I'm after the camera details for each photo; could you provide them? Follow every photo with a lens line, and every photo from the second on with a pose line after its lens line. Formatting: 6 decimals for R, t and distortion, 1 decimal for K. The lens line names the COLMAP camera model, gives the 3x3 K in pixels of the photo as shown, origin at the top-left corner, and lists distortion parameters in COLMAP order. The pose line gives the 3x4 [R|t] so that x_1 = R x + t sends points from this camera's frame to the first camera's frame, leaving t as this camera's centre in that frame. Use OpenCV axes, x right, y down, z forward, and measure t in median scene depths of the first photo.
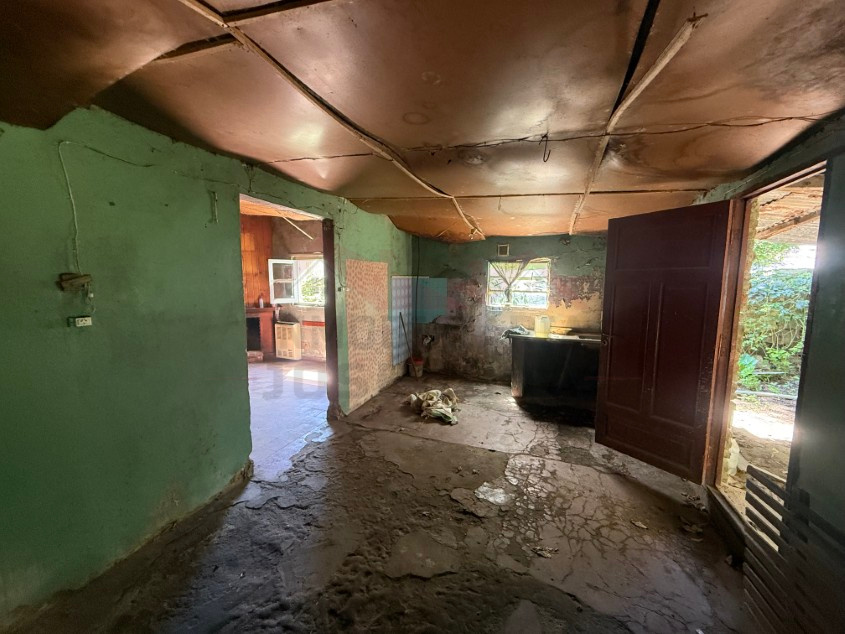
lens RADIAL K [[338.1, 0, 421.1], [0, 338.1, 317.7], [0, 0, 1]] dist [0.001663, 0.000350]
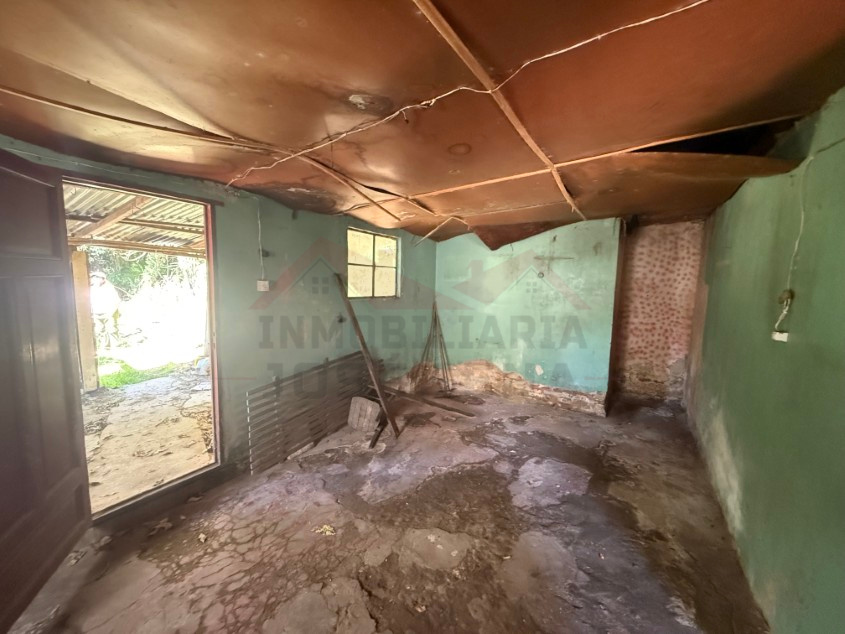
lens RADIAL K [[338.1, 0, 424.6], [0, 338.1, 320.1], [0, 0, 1]] dist [0.001663, 0.000350]
pose [[-0.982872, -0.050820, 0.177146, -0.033557], [-0.009616, 0.974061, 0.226083, -0.067851], [-0.184040, 0.220507, -0.957865, 0.575554]]
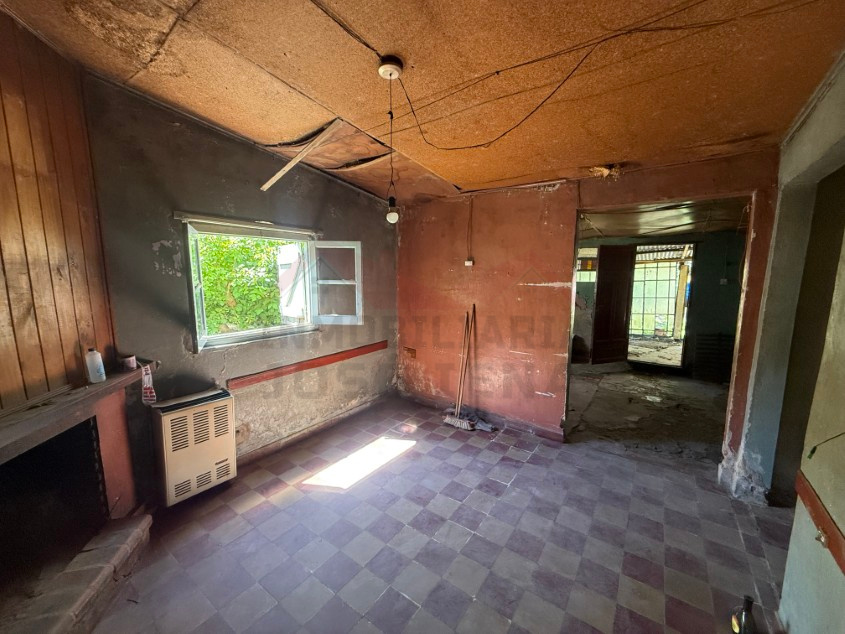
lens RADIAL K [[338.1, 0, 422.5], [0, 338.1, 317.7], [0, 0, 1]] dist [0.001663, 0.000350]
pose [[0.248509, -0.132050, 0.959586, -0.690127], [0.107358, 0.988315, 0.108200, -0.087312], [-0.962662, 0.076131, 0.259782, 0.663010]]
